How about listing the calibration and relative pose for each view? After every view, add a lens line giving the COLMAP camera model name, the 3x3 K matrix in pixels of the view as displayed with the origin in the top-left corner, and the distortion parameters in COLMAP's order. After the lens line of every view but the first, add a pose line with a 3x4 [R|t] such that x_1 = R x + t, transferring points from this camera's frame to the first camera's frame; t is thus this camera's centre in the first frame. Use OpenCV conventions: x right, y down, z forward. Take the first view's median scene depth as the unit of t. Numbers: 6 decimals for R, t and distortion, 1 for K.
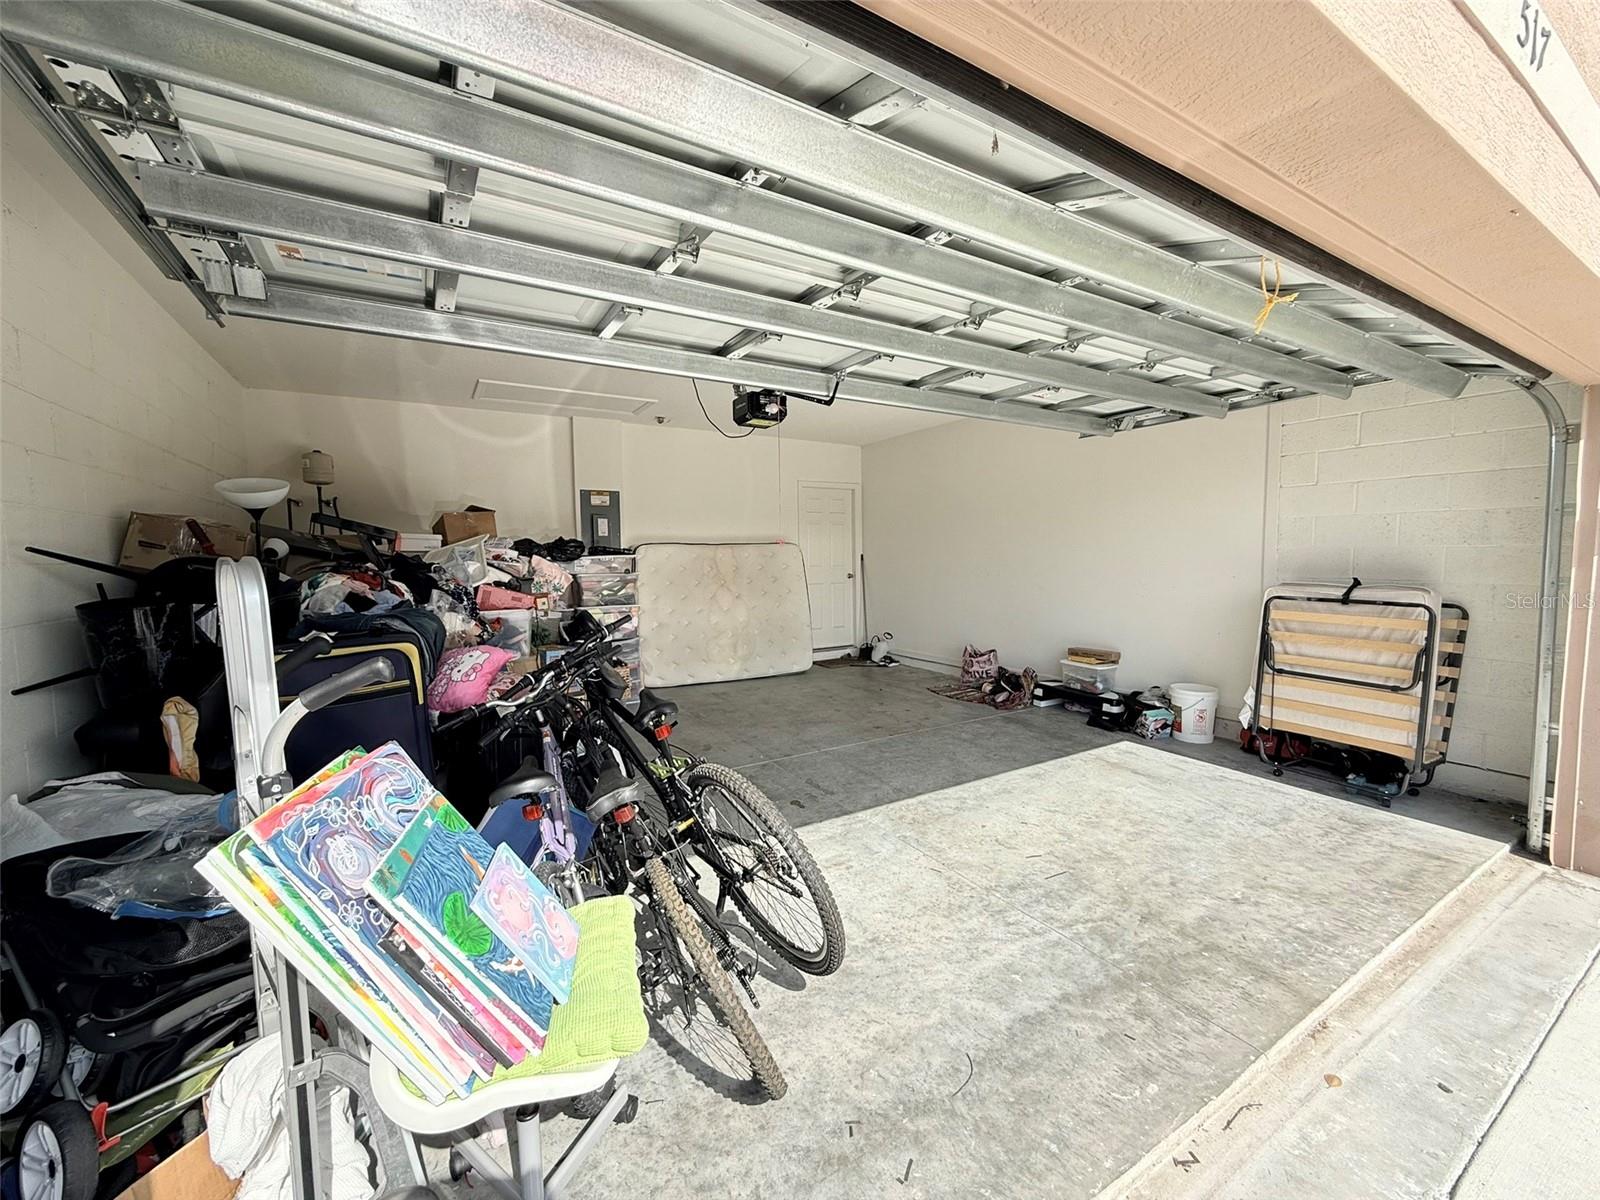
lens RADIAL K [[639.6, 0, 786.8], [0, 639.6, 620.4], [0, 0, 1]] dist [0.000145, 0.000439]
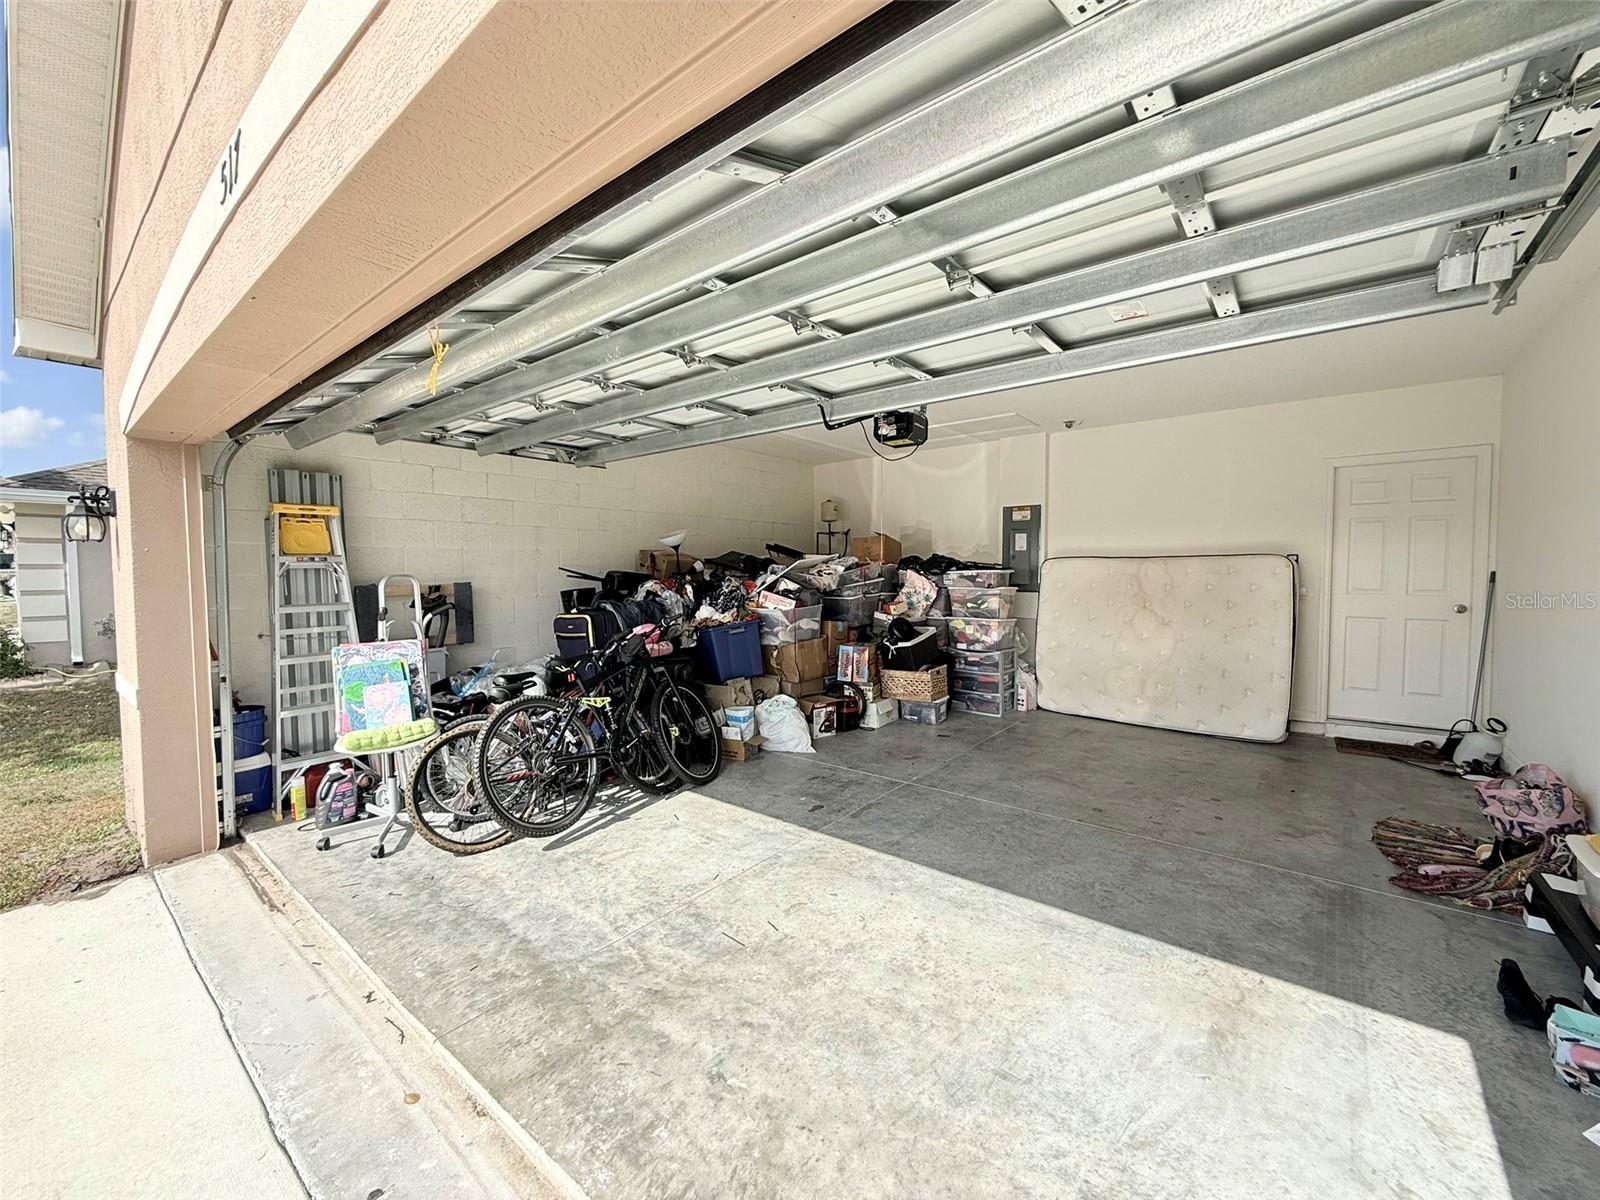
lens RADIAL K [[639.6, 0, 795.8], [0, 639.6, 600.5], [0, 0, 1]] dist [0.000145, 0.000439]
pose [[0.348563, 0.057246, -0.935536, 0.726583], [-0.096810, 0.994994, 0.024815, -0.058436], [0.932272, 0.081919, 0.352360, 0.420968]]
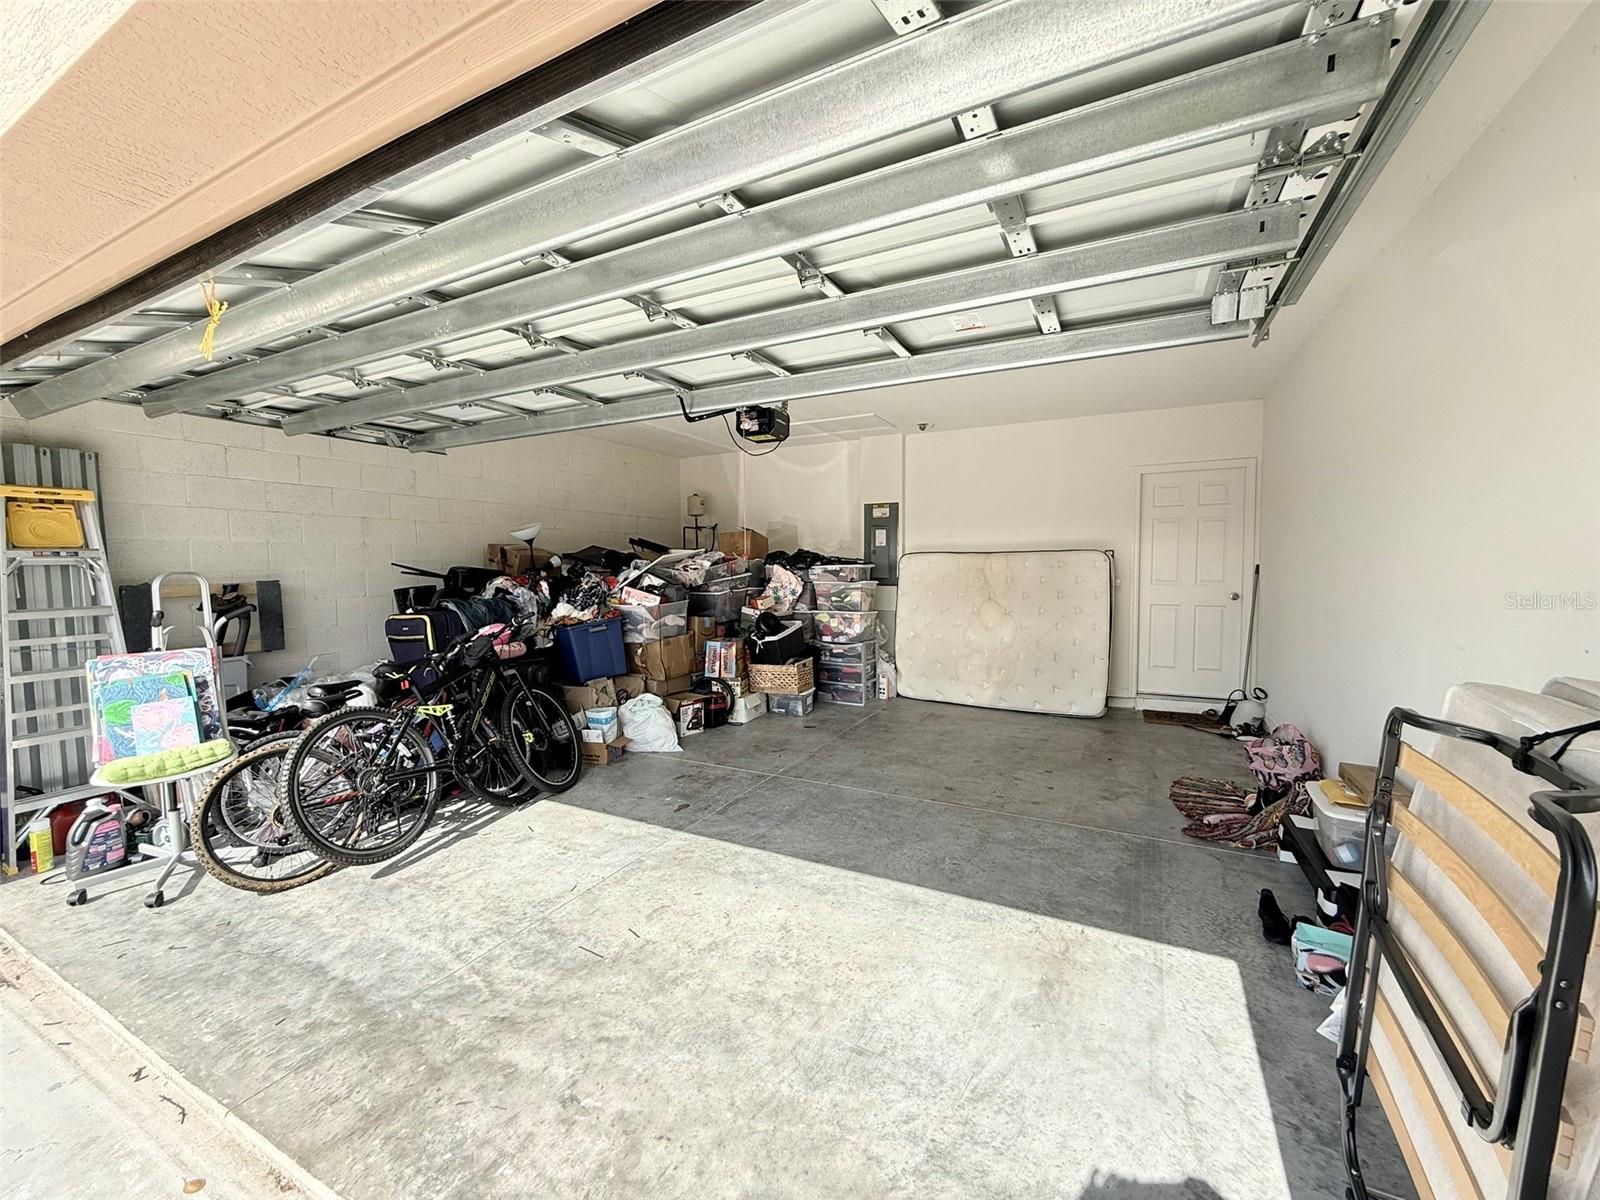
lens RADIAL K [[639.6, 0, 796.5], [0, 639.6, 601.0], [0, 0, 1]] dist [0.000145, 0.000439]
pose [[0.528252, 0.059020, -0.847034, 0.727222], [-0.087457, 0.996057, 0.014861, -0.059422], [0.844571, 0.066229, 0.531331, 0.432121]]
